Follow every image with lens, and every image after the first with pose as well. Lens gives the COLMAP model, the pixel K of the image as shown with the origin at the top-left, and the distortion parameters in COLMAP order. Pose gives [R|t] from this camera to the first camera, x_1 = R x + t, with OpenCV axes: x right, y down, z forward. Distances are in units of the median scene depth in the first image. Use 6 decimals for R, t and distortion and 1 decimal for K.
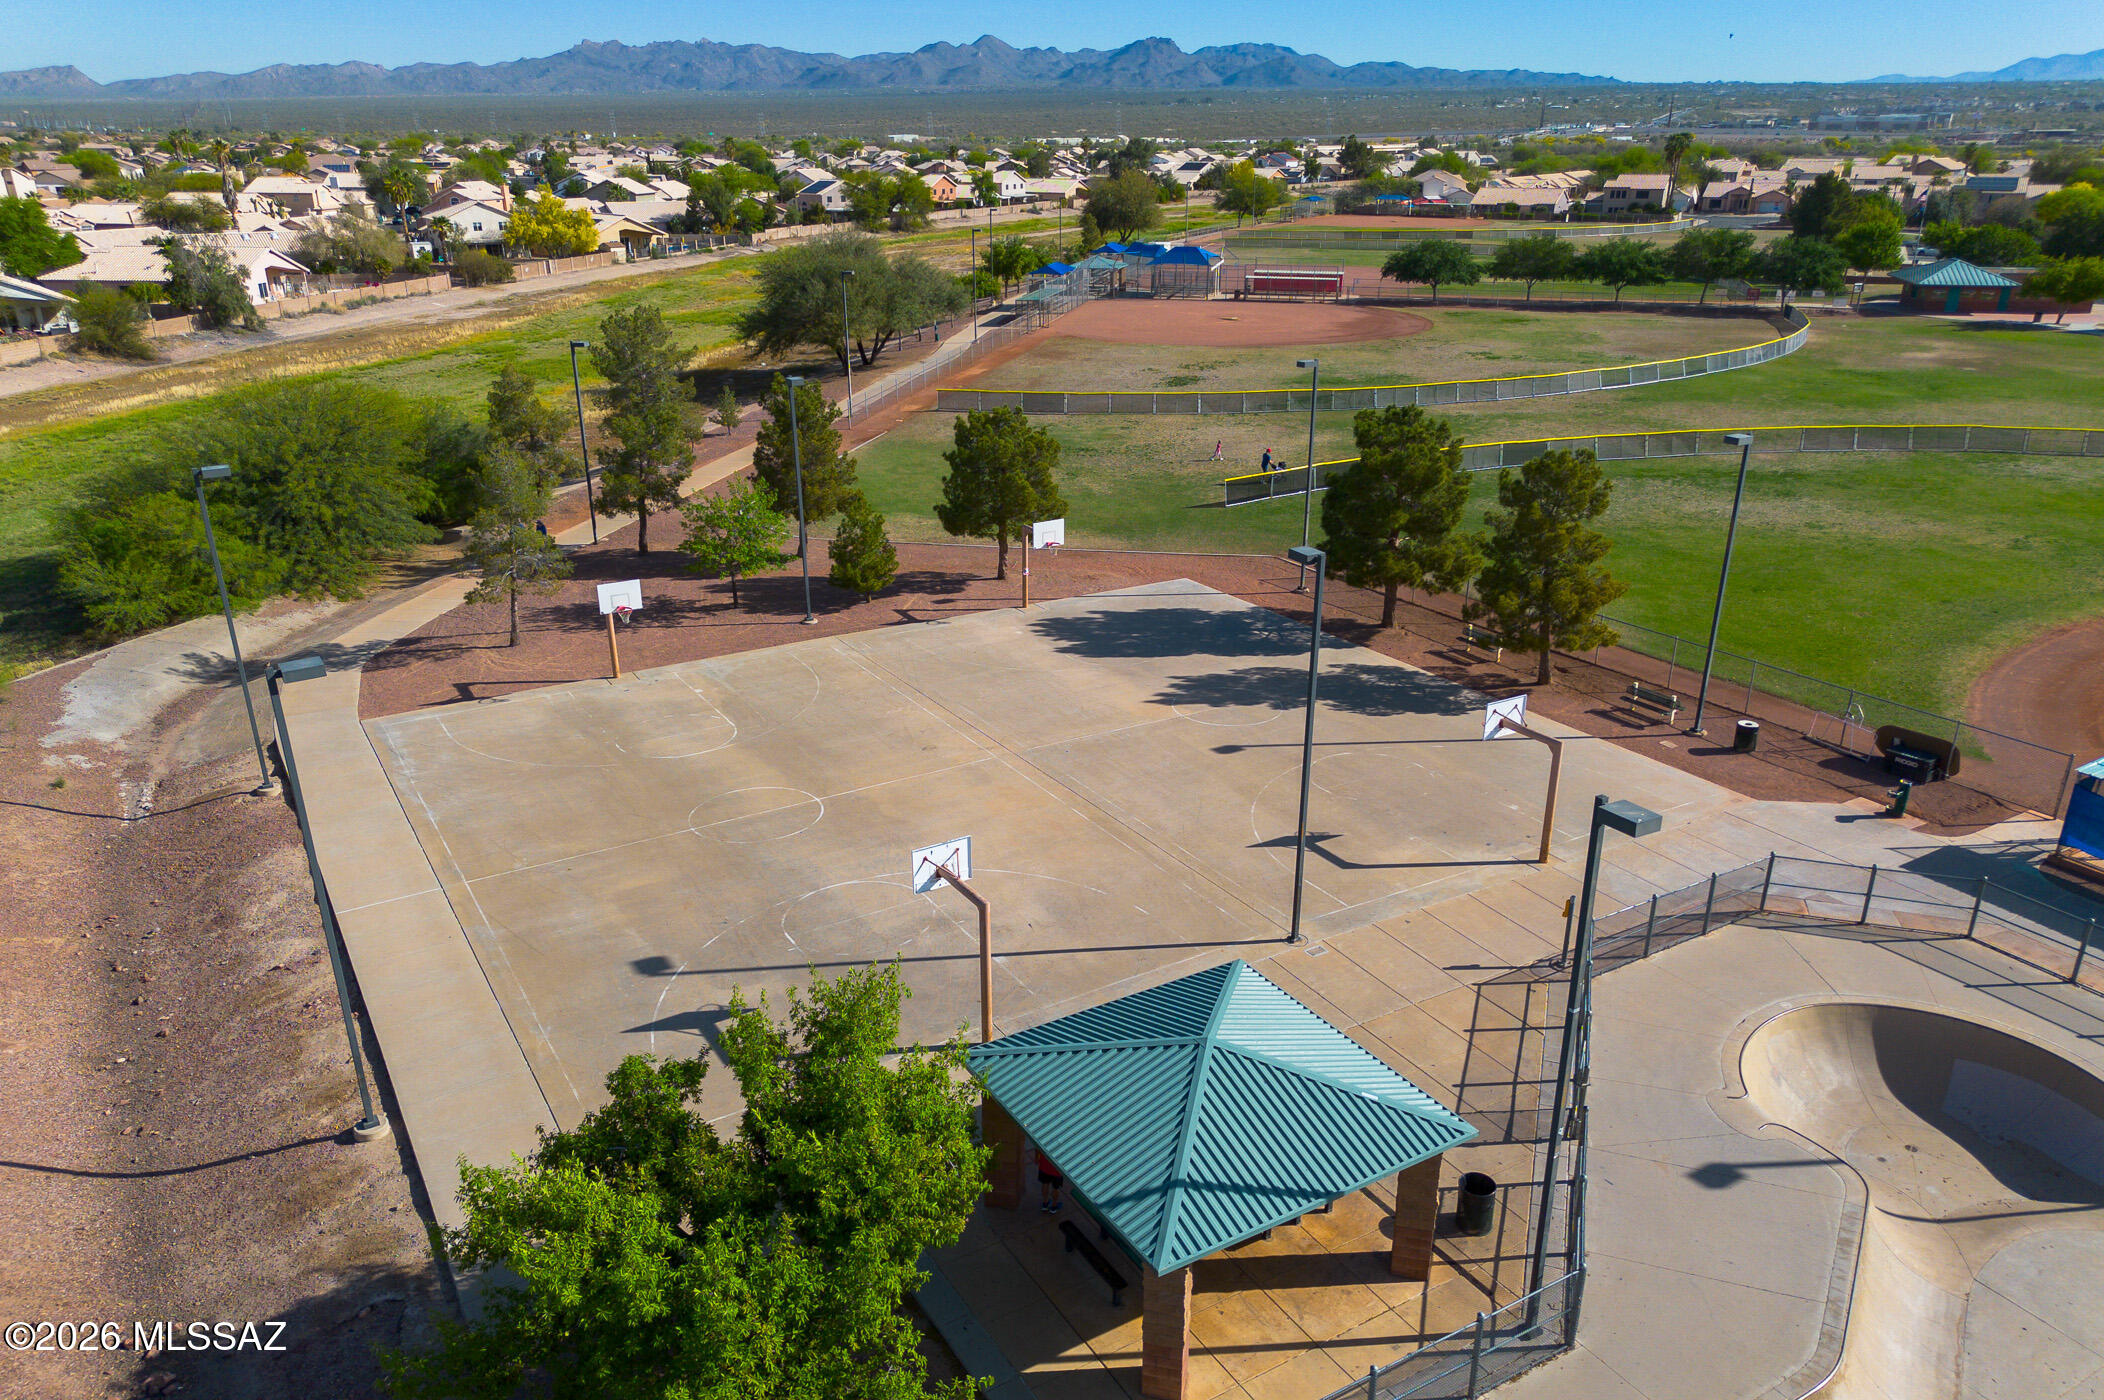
lens RADIAL K [[1520.9, 0, 1052.0], [0, 1520.9, 700.0], [0, 0, 1]] dist [0.070632, -0.055379]
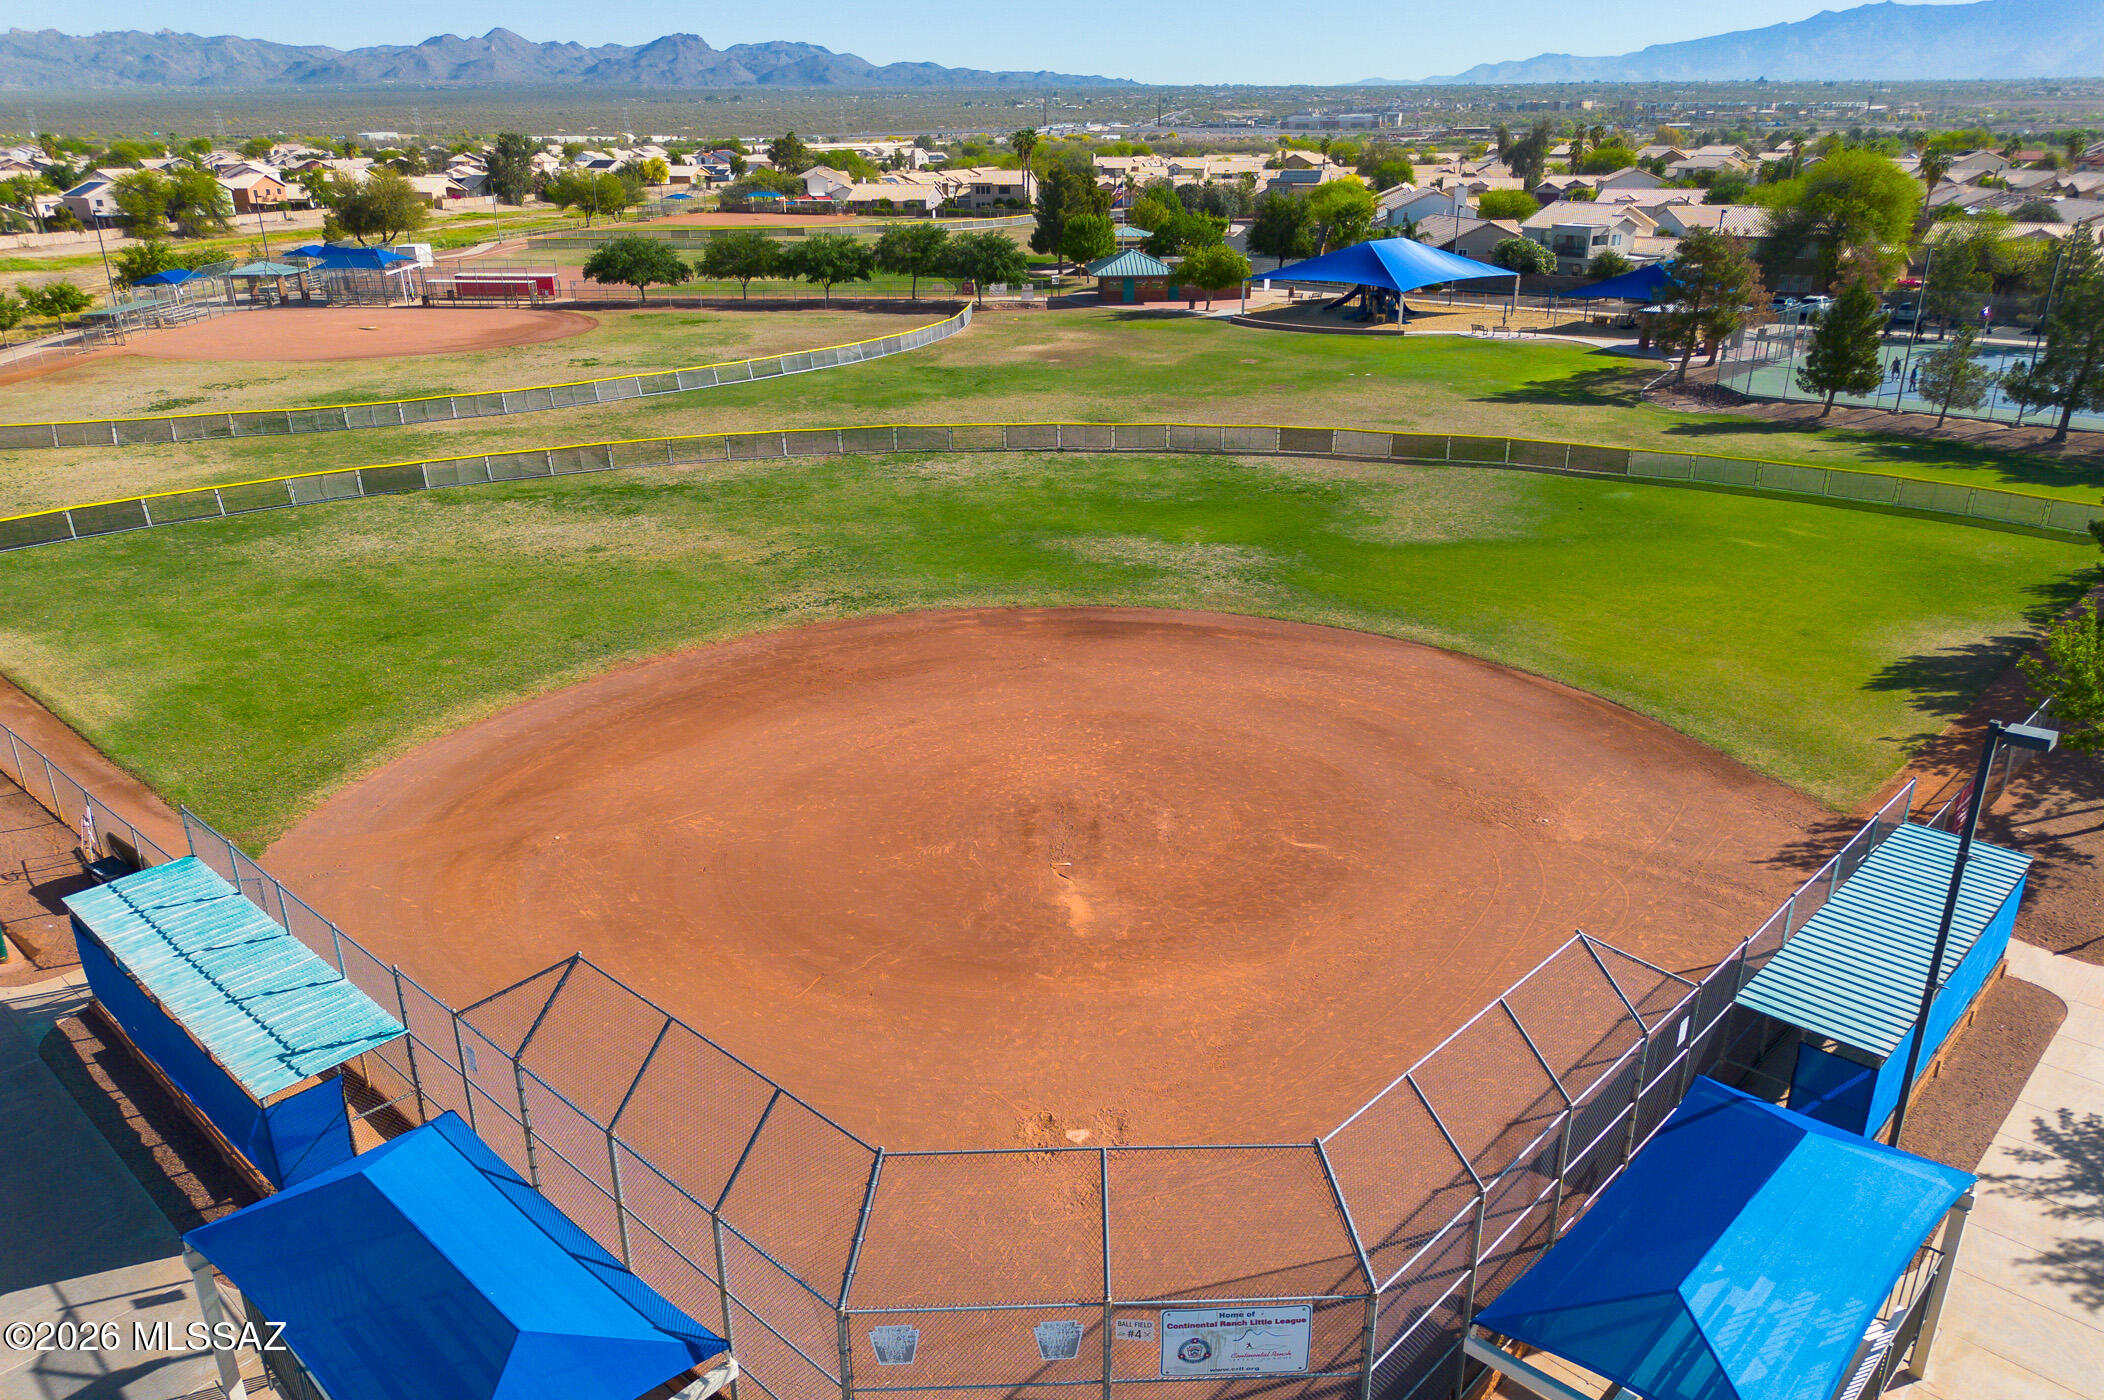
lens RADIAL K [[1511.5, 0, 1046.1], [0, 1511.5, 722.4], [0, 0, 1]] dist [0.058042, -0.048712]
pose [[0.963239, -0.103703, 0.247823, 0.388570], [0.099744, 0.994604, 0.028516, -0.007008], [-0.249443, -0.002749, 0.968386, 0.043783]]
